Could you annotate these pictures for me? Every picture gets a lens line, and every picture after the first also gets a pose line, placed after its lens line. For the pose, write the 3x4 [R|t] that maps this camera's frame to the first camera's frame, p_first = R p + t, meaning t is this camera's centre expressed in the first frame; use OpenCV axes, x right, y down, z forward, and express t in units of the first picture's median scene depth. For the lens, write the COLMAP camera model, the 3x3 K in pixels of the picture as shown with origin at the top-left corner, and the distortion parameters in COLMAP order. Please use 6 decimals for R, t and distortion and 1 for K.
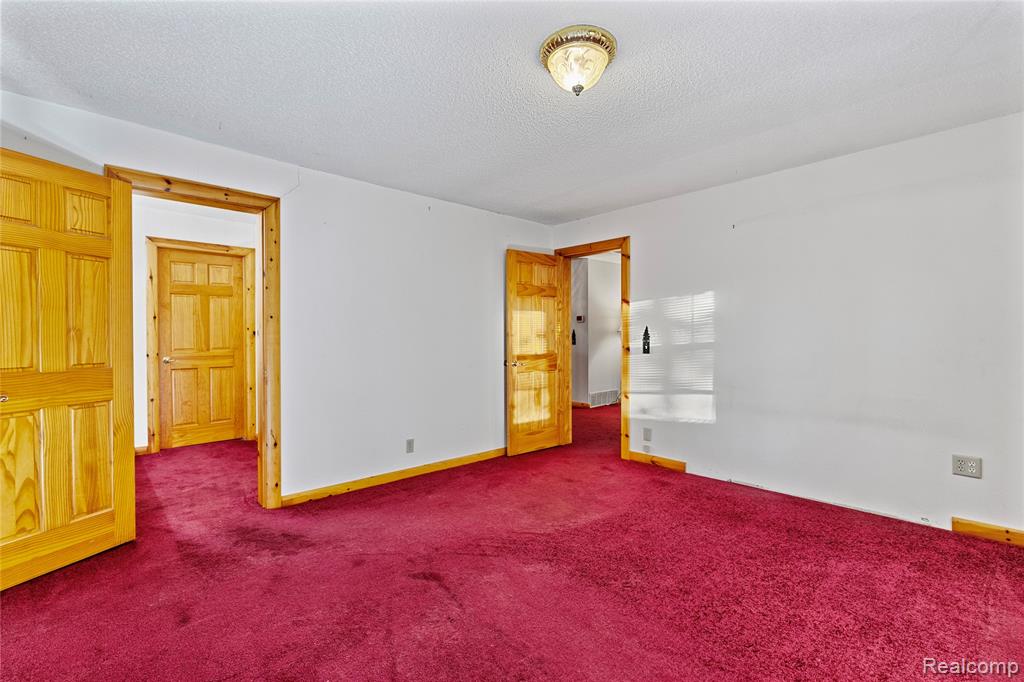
lens RADIAL K [[460.8, 0, 514.9], [0, 460.8, 336.4], [0, 0, 1]] dist [-0.000978, 0.000288]
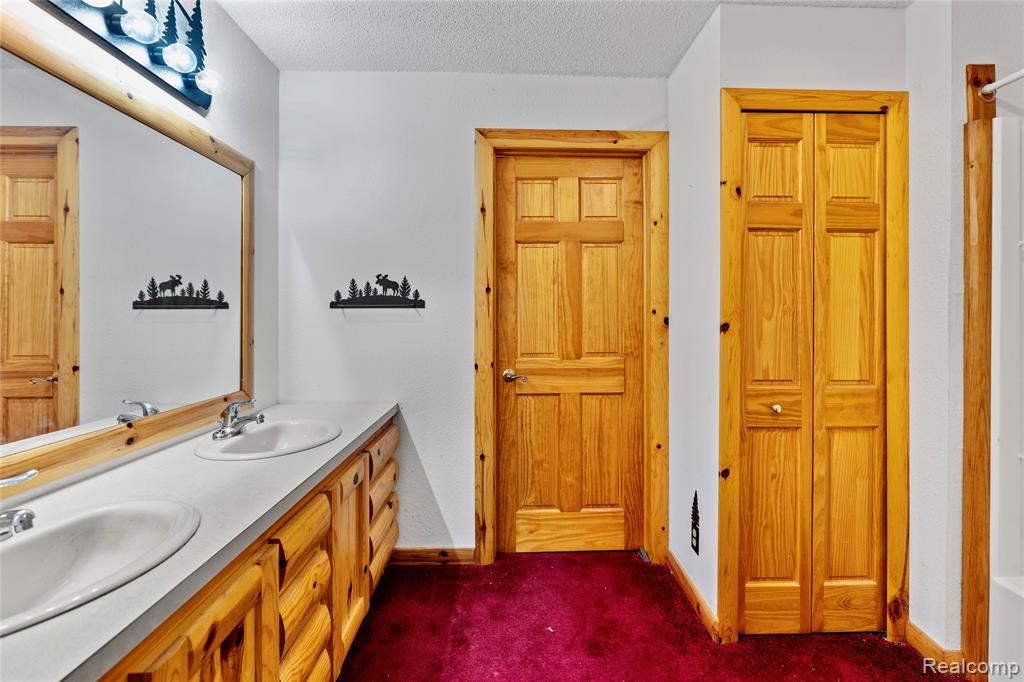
lens RADIAL K [[469.5, 0, 513.8], [0, 469.5, 313.3], [0, 0, 1]] dist [-0.000560, 0.000054]
pose [[0.741725, 0.002297, -0.670700, -0.412112], [-0.006174, 0.999975, -0.003404, -0.014244], [0.670676, 0.006666, 0.741721, 0.628033]]
